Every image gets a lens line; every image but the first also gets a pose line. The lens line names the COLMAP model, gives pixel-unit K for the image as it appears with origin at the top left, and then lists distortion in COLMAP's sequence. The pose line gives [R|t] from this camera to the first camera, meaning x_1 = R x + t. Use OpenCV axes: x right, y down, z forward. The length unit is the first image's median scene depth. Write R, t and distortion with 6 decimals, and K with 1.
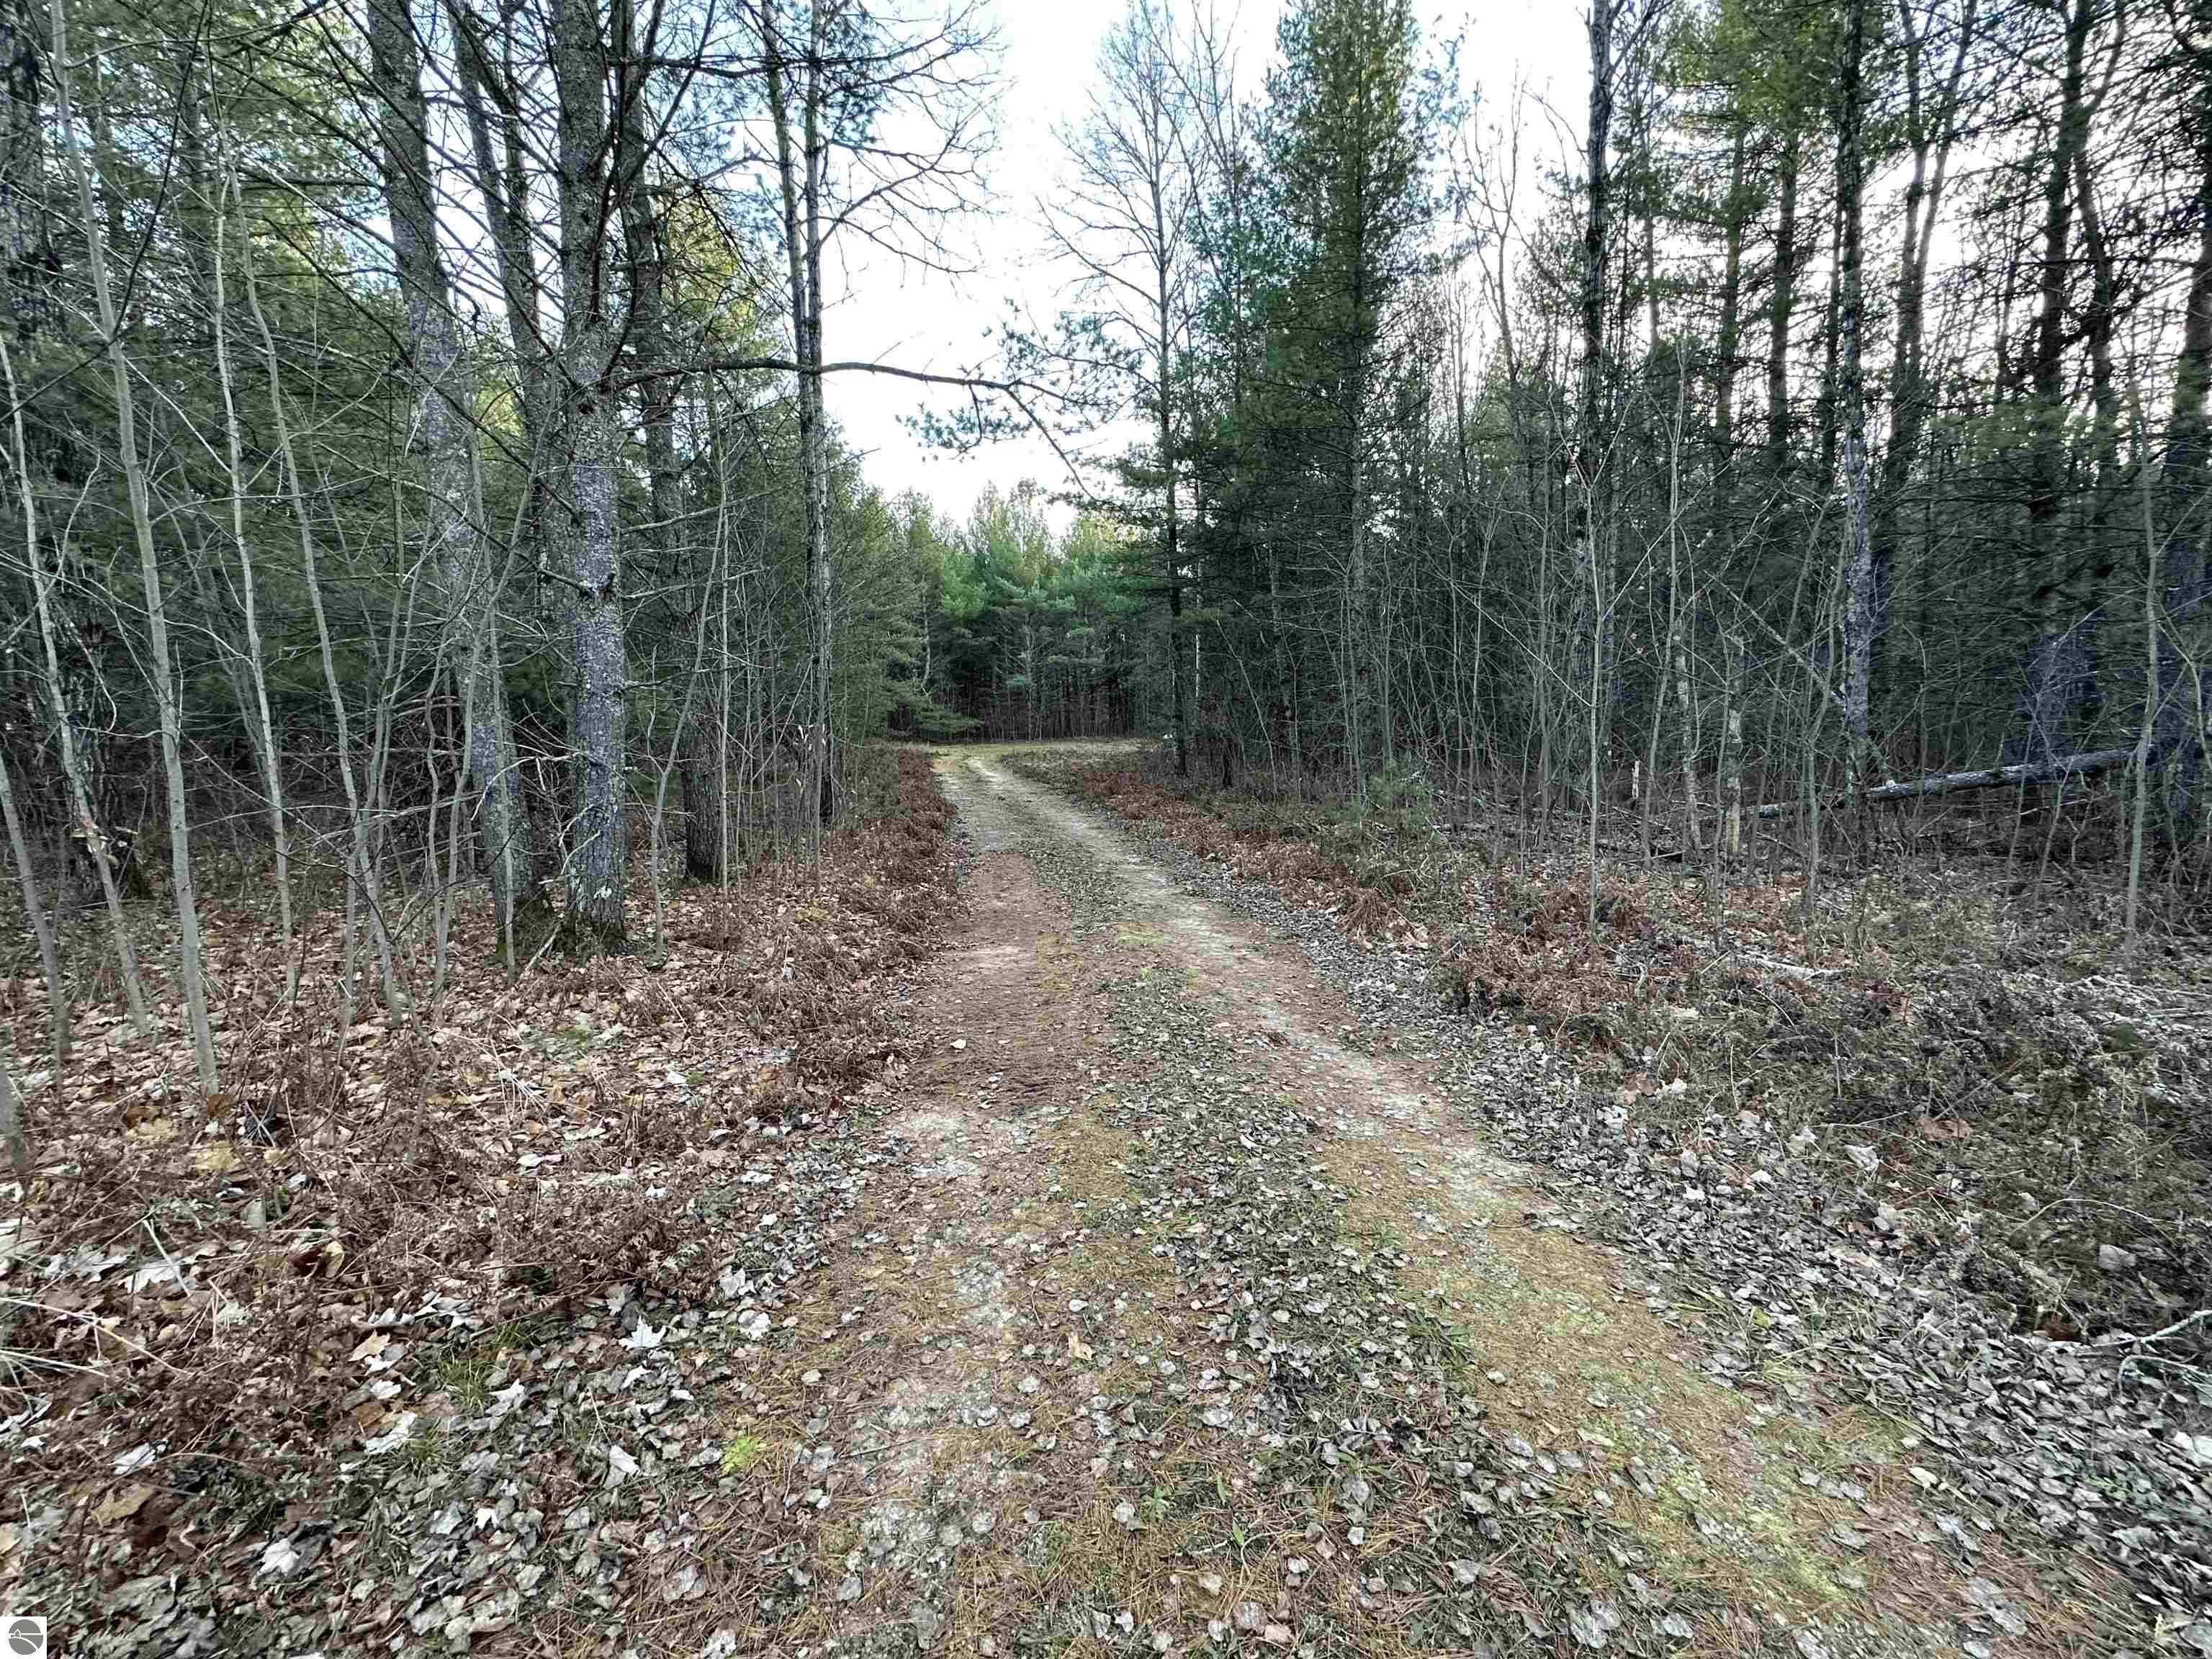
lens RADIAL K [[881.3, 0, 1107.0], [0, 881.3, 828.3], [0, 0, 1]] dist [-0.003006, 0.000461]
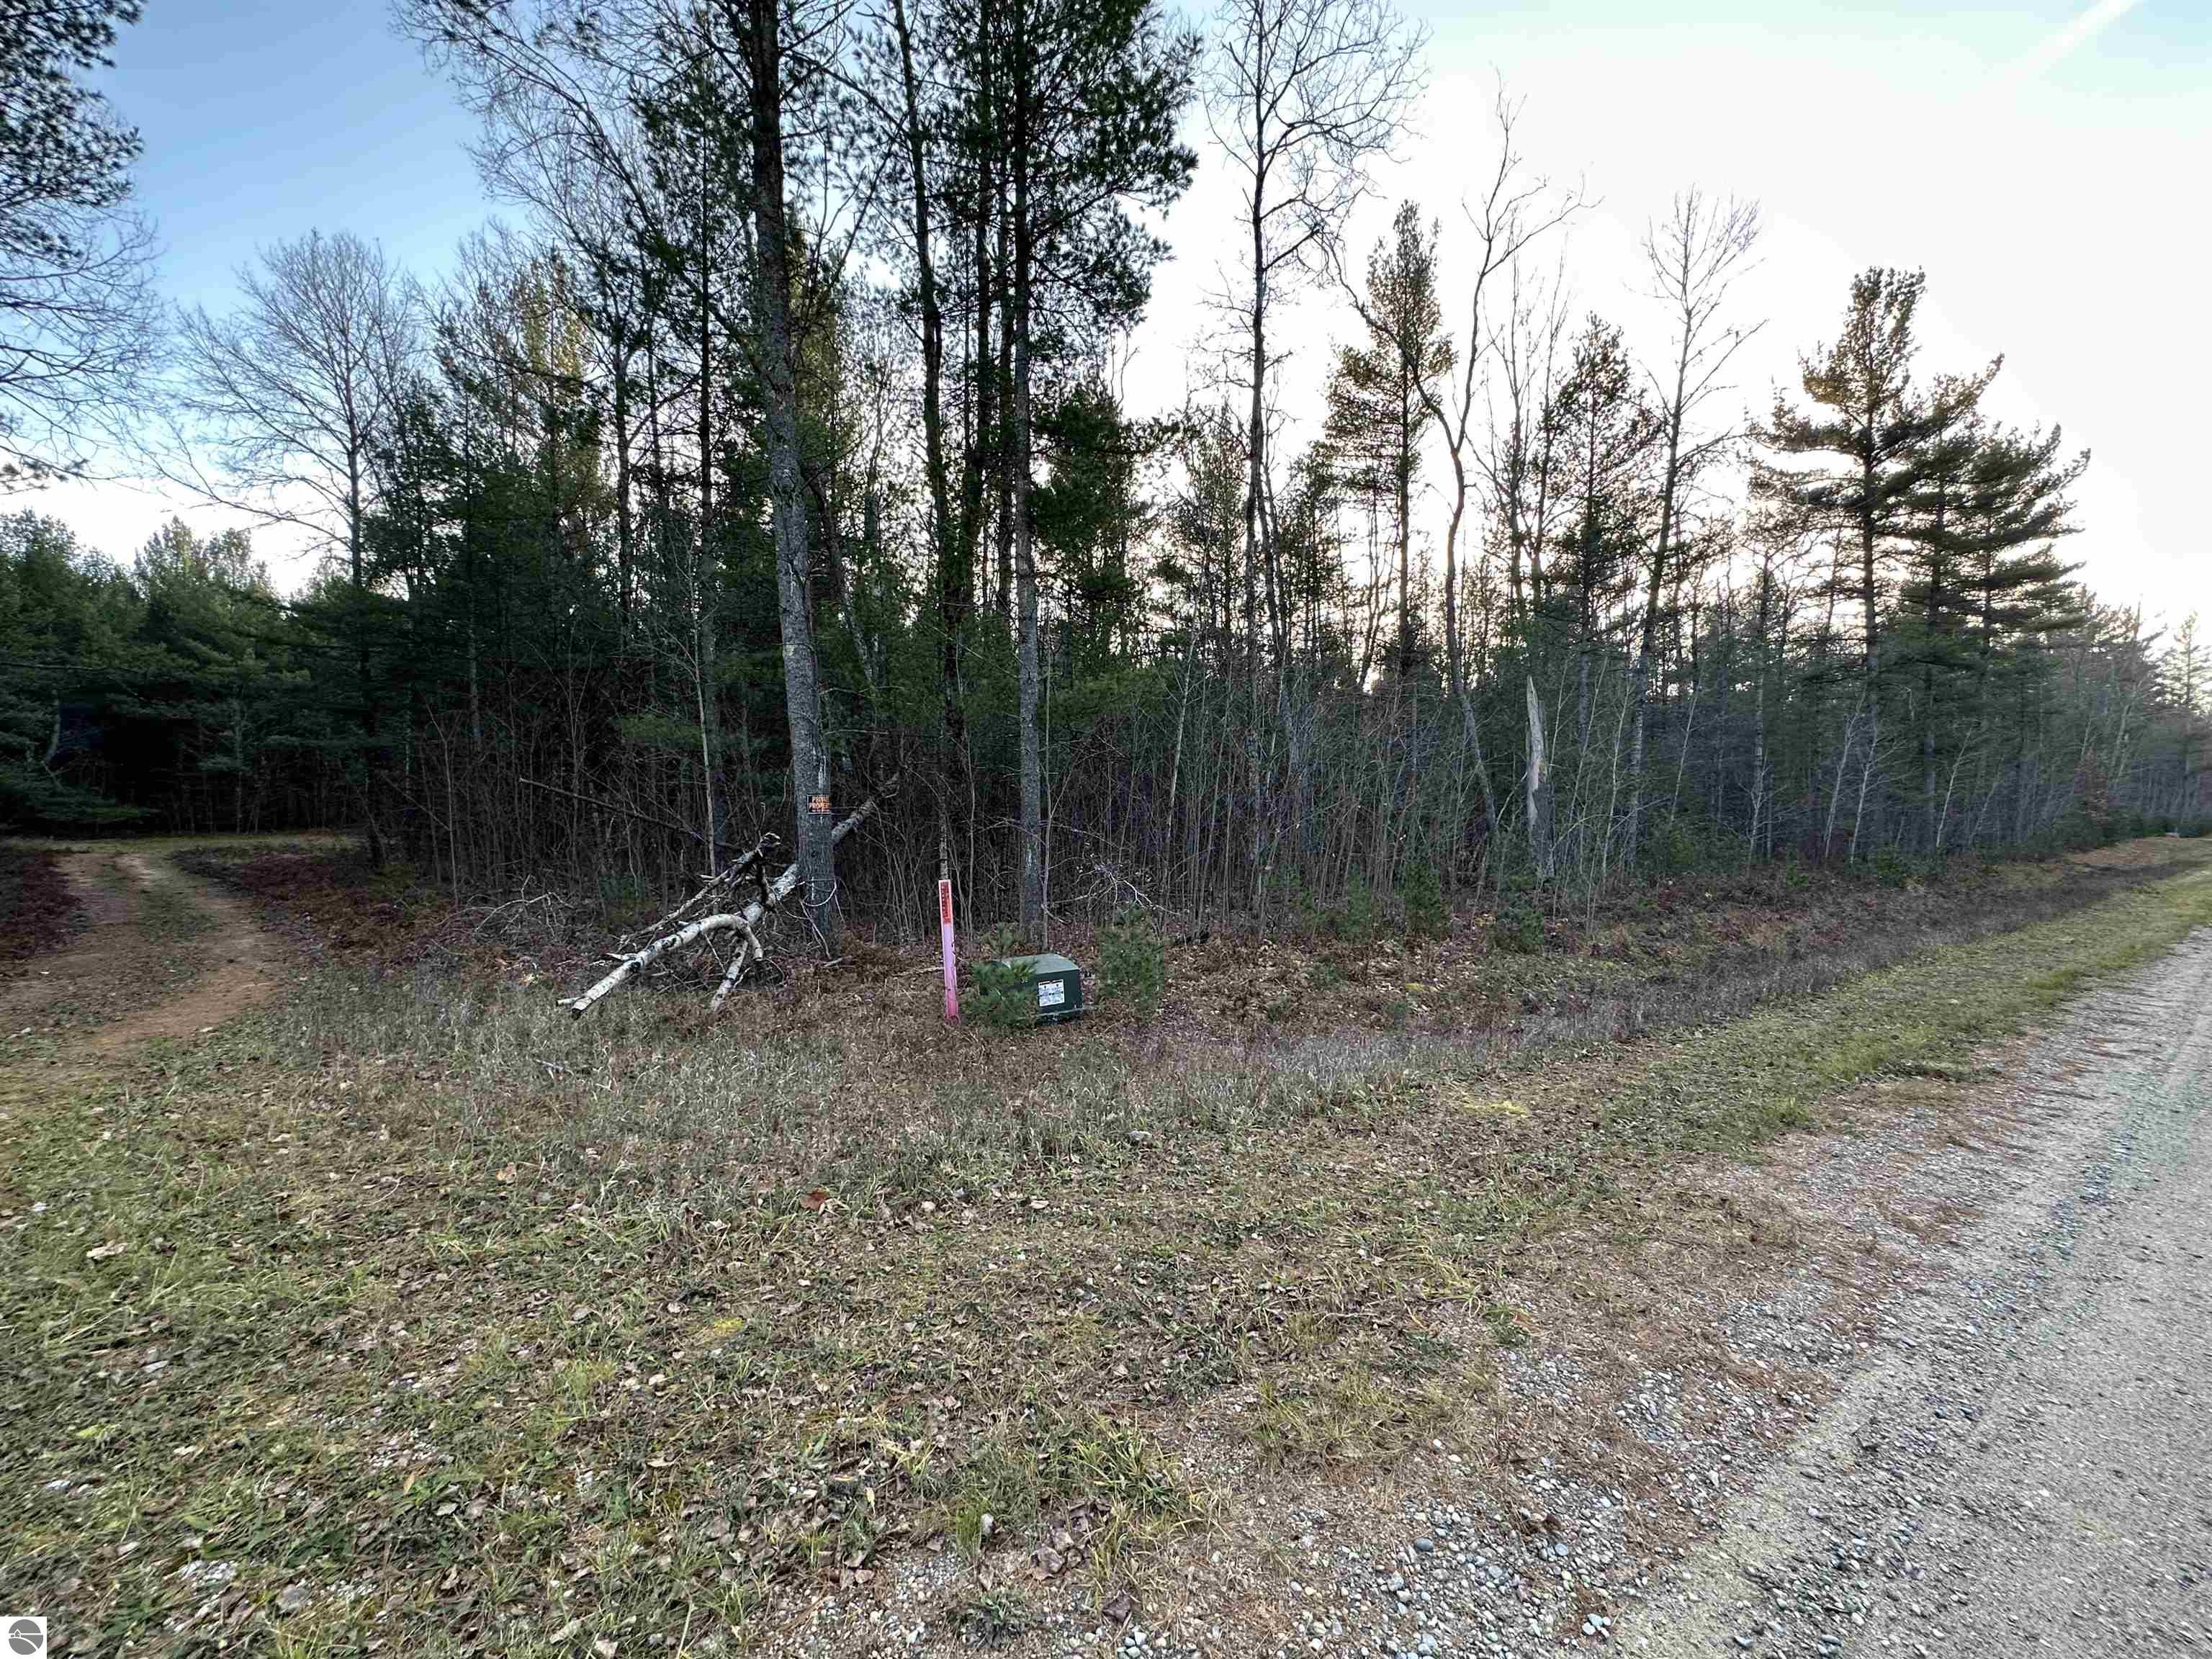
lens RADIAL K [[881.3, 0, 1106.4], [0, 881.3, 826.6], [0, 0, 1]] dist [-0.003006, 0.000461]
pose [[0.781229, 0.000787, 0.624244, 0.422791], [0.062815, 0.994825, -0.079865, 0.153919], [-0.621076, 0.101604, 0.777136, -1.930489]]
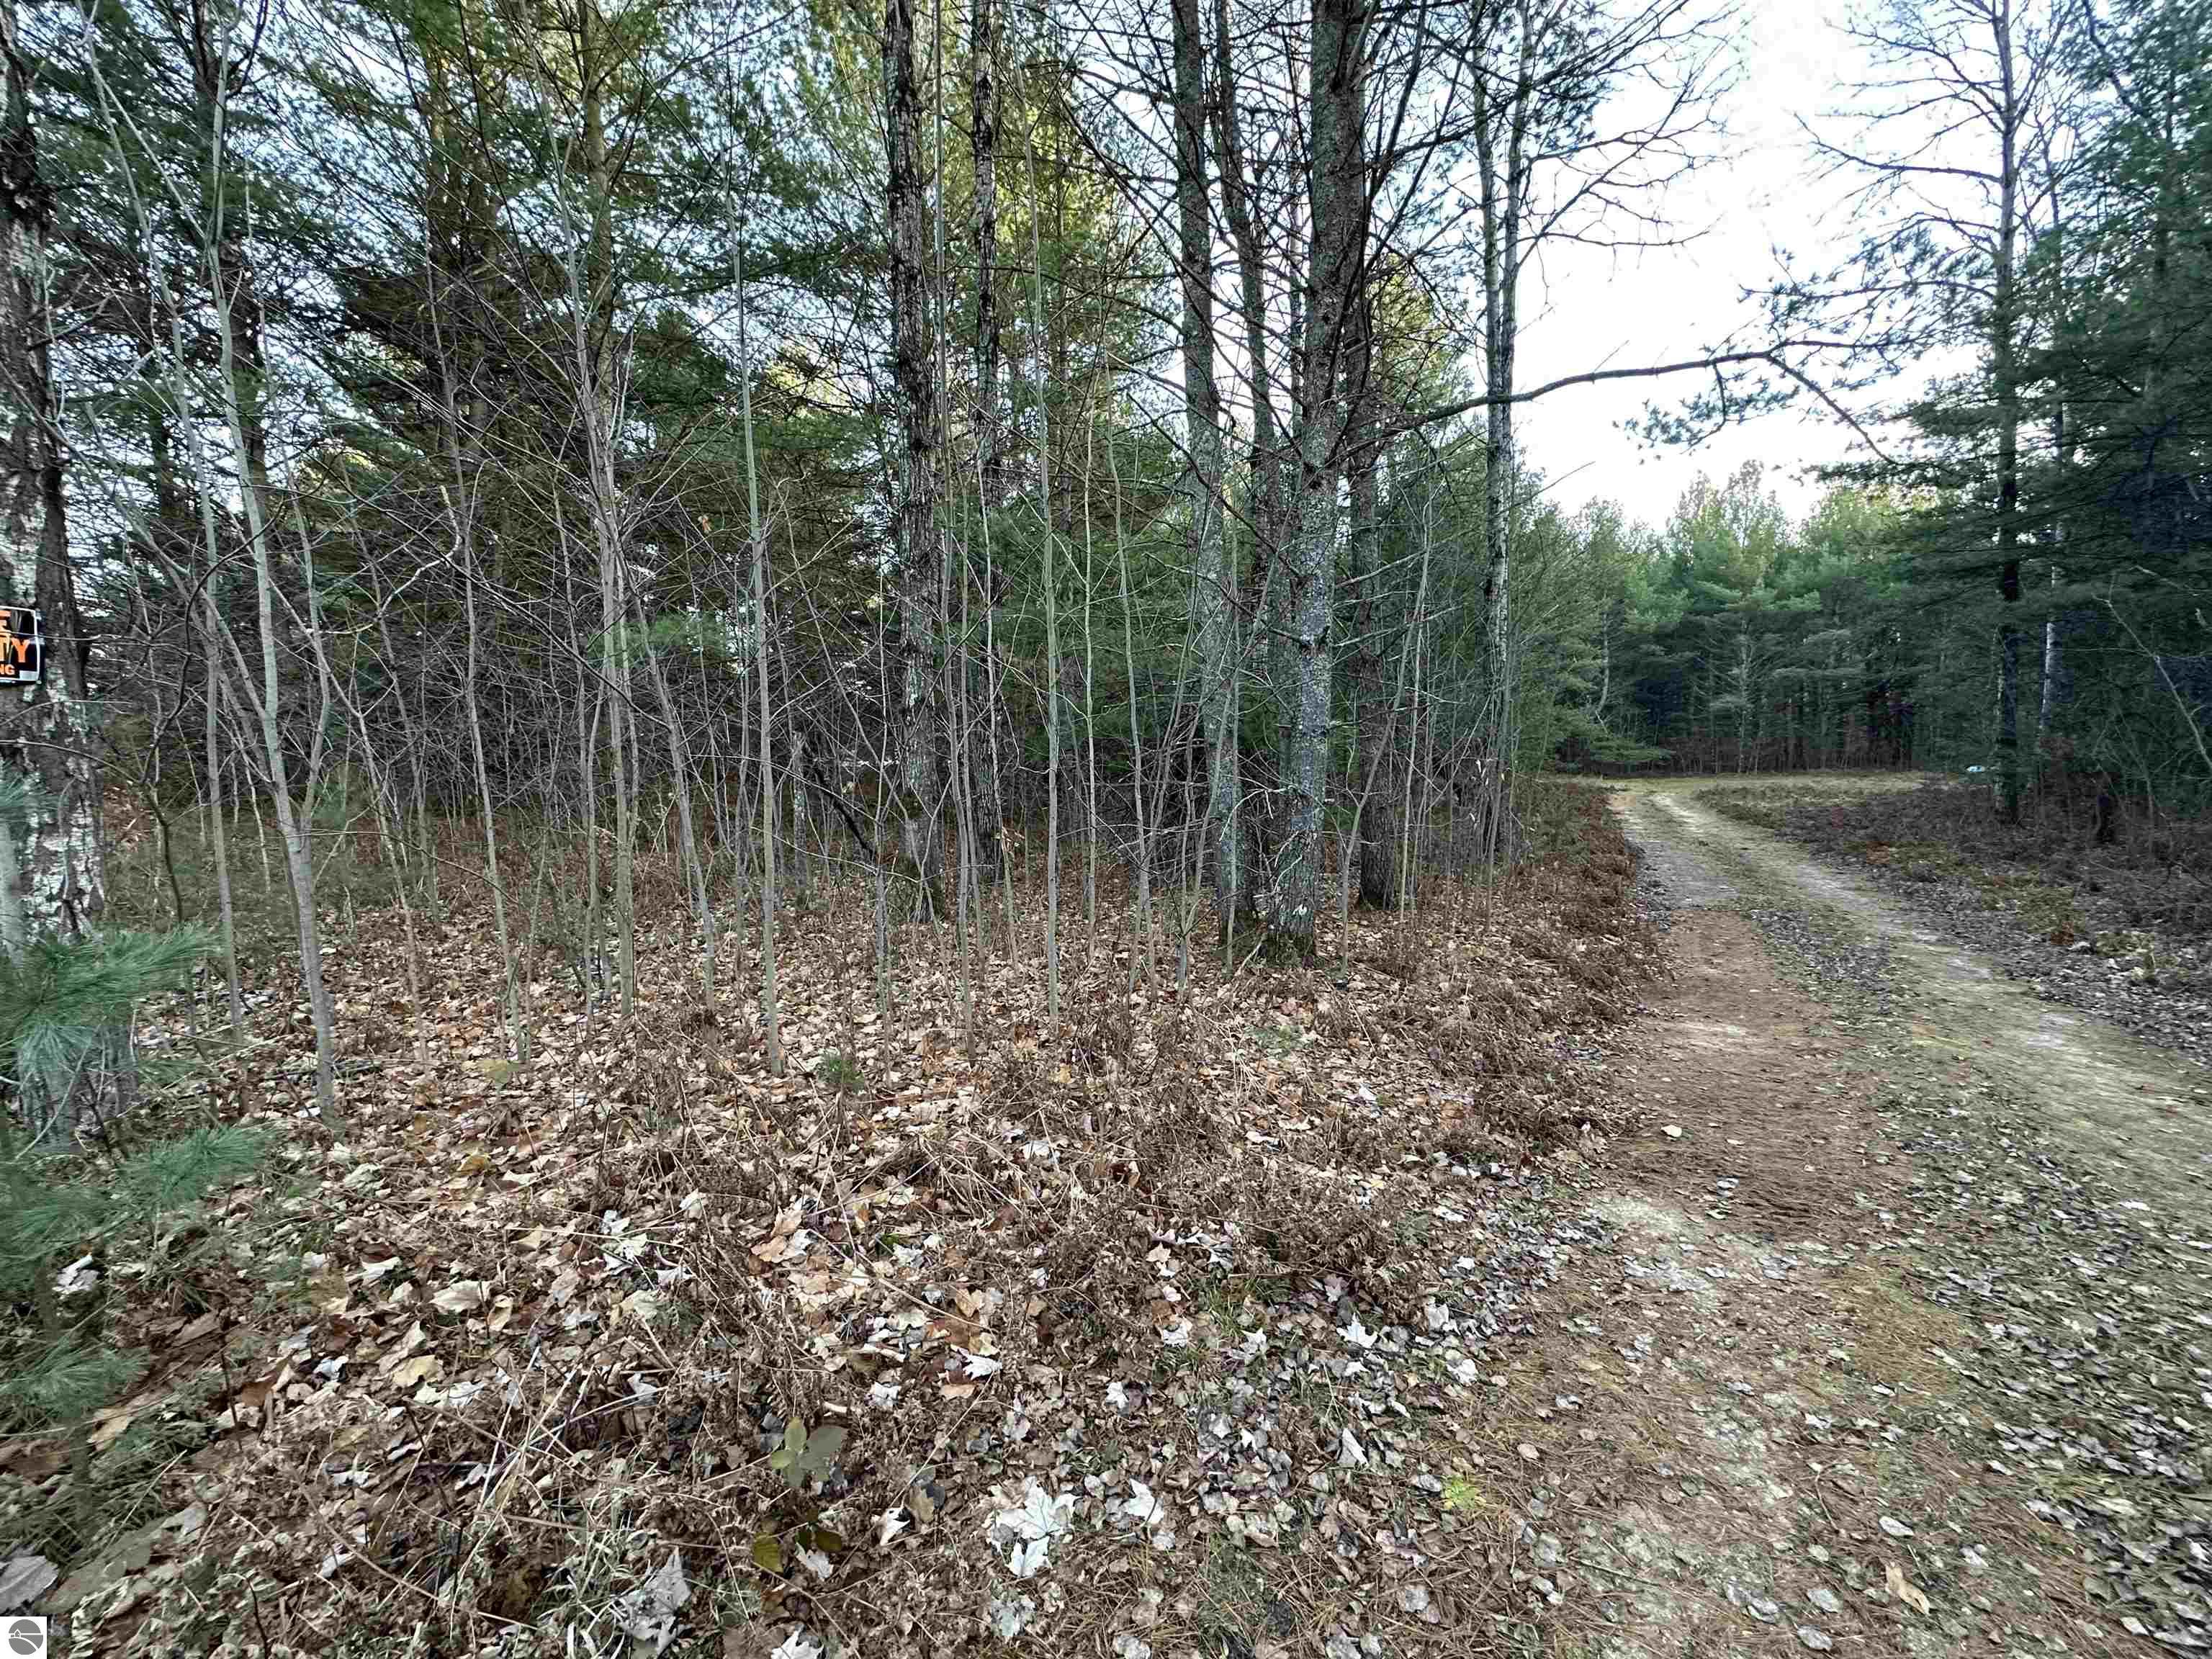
lens RADIAL K [[881.3, 0, 1106.4], [0, 881.3, 828.3], [0, 0, 1]] dist [-0.003006, 0.000461]
pose [[0.760212, 0.042875, -0.648258, -0.031090], [-0.066578, 0.997708, -0.012089, -0.000812], [0.646254, 0.052350, 0.761324, -0.015183]]
